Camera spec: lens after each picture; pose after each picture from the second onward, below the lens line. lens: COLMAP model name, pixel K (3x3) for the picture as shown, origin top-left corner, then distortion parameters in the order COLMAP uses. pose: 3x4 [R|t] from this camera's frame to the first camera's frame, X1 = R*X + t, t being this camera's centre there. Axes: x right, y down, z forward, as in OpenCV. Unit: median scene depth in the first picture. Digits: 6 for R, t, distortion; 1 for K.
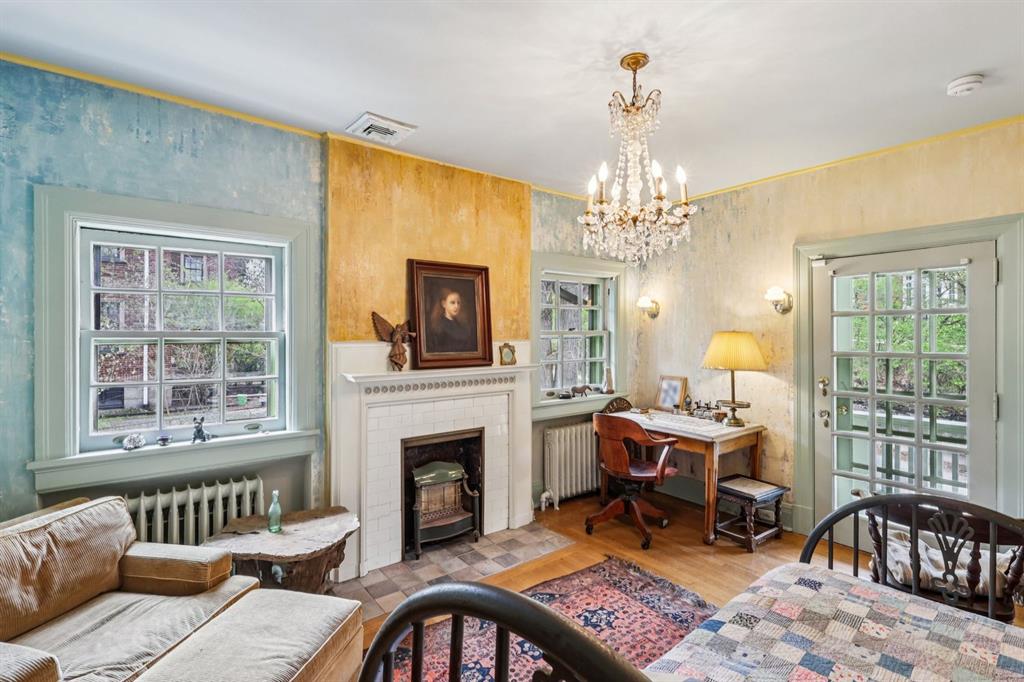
lens RADIAL K [[476.3, 0, 507.9], [0, 476.3, 336.2], [0, 0, 1]] dist [-0.001821, 0.001356]
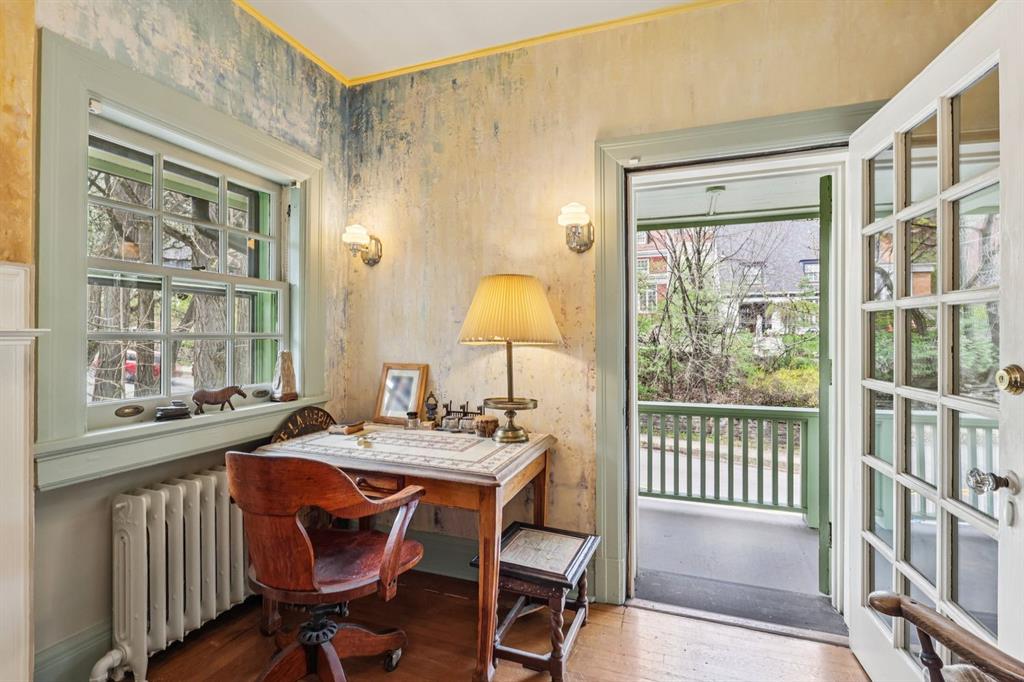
lens RADIAL K [[476.3, 0, 509.9], [0, 476.3, 338.6], [0, 0, 1]] dist [-0.001821, 0.001356]
pose [[0.835894, 0.001506, 0.548888, 0.142154], [0.001232, 0.999989, -0.004619, 0.060800], [-0.548889, 0.004537, 0.835883, 0.471158]]
